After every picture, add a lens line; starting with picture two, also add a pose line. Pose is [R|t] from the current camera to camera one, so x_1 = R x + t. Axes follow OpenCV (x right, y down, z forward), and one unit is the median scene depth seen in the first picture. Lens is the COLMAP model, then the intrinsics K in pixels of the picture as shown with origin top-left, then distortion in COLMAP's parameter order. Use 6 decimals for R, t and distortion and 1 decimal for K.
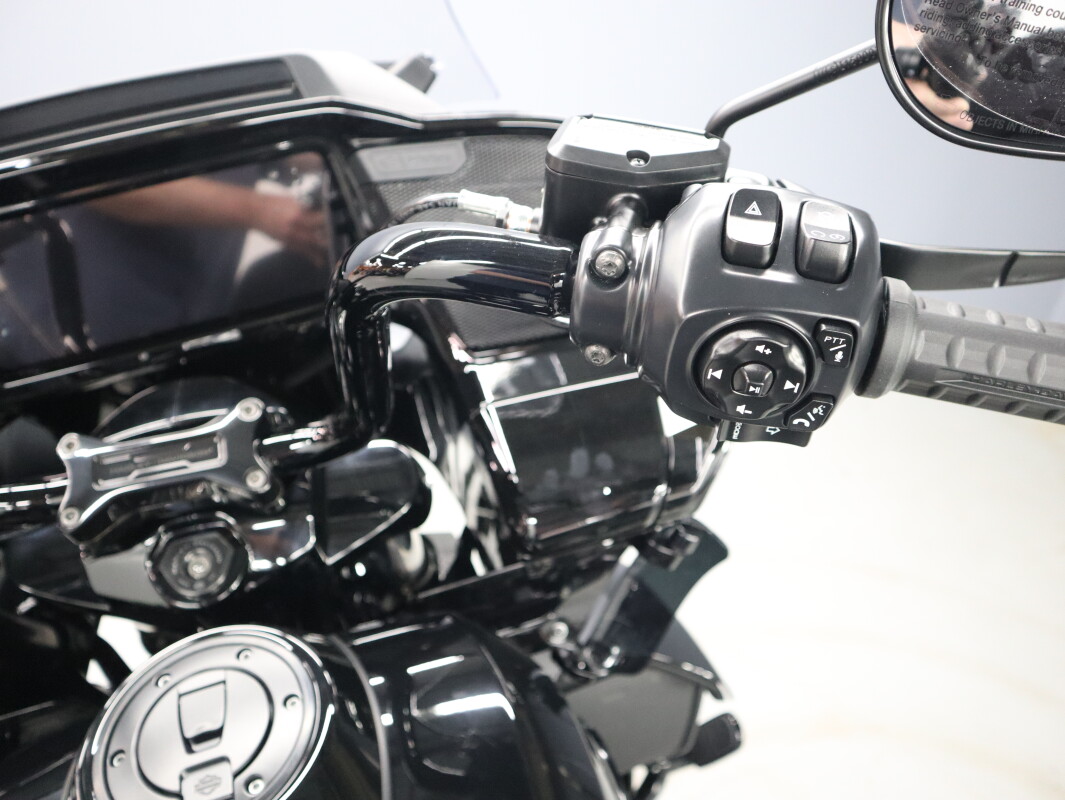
lens RADIAL K [[834.5, 0, 530.3], [0, 834.5, 403.5], [0, 0, 1]] dist [-0.122901, 0.081184]
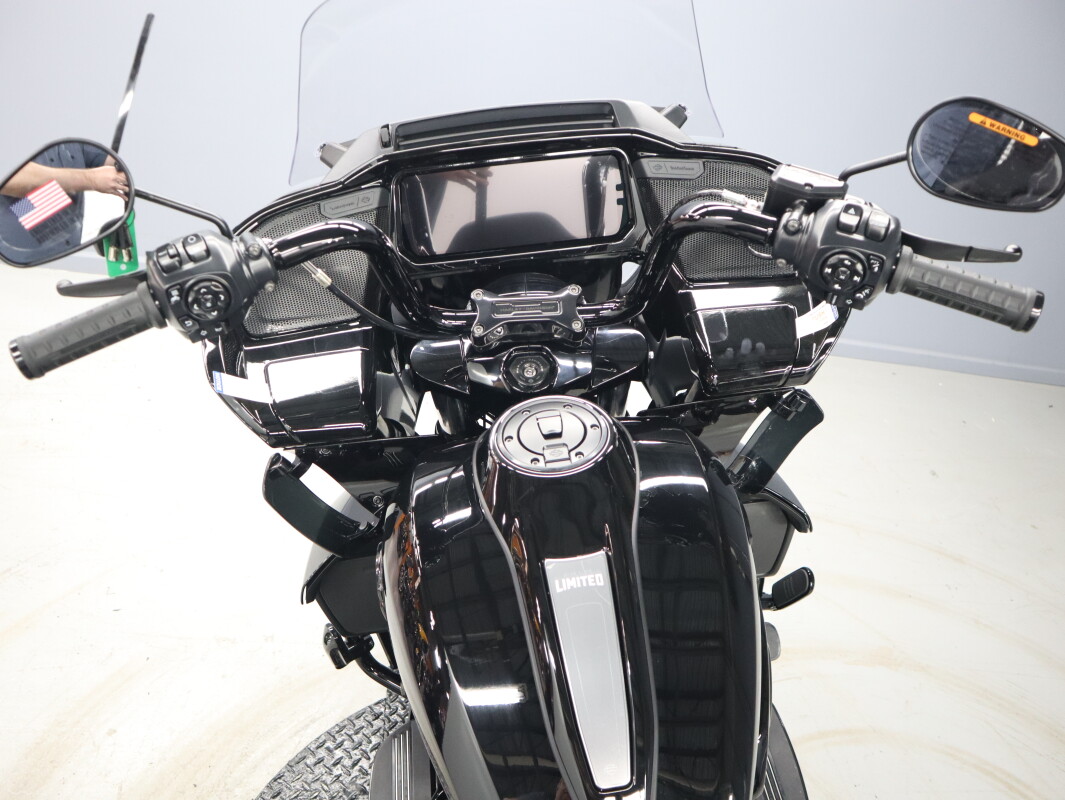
lens RADIAL K [[834.5, 0, 530.3], [0, 834.5, 403.5], [0, 0, 1]] dist [-0.122901, 0.081184]
pose [[0.981520, 0.144794, -0.125112, -0.285816], [-0.143590, 0.989462, 0.018642, 0.417600], [0.126493, -0.000333, 0.991967, -1.524138]]
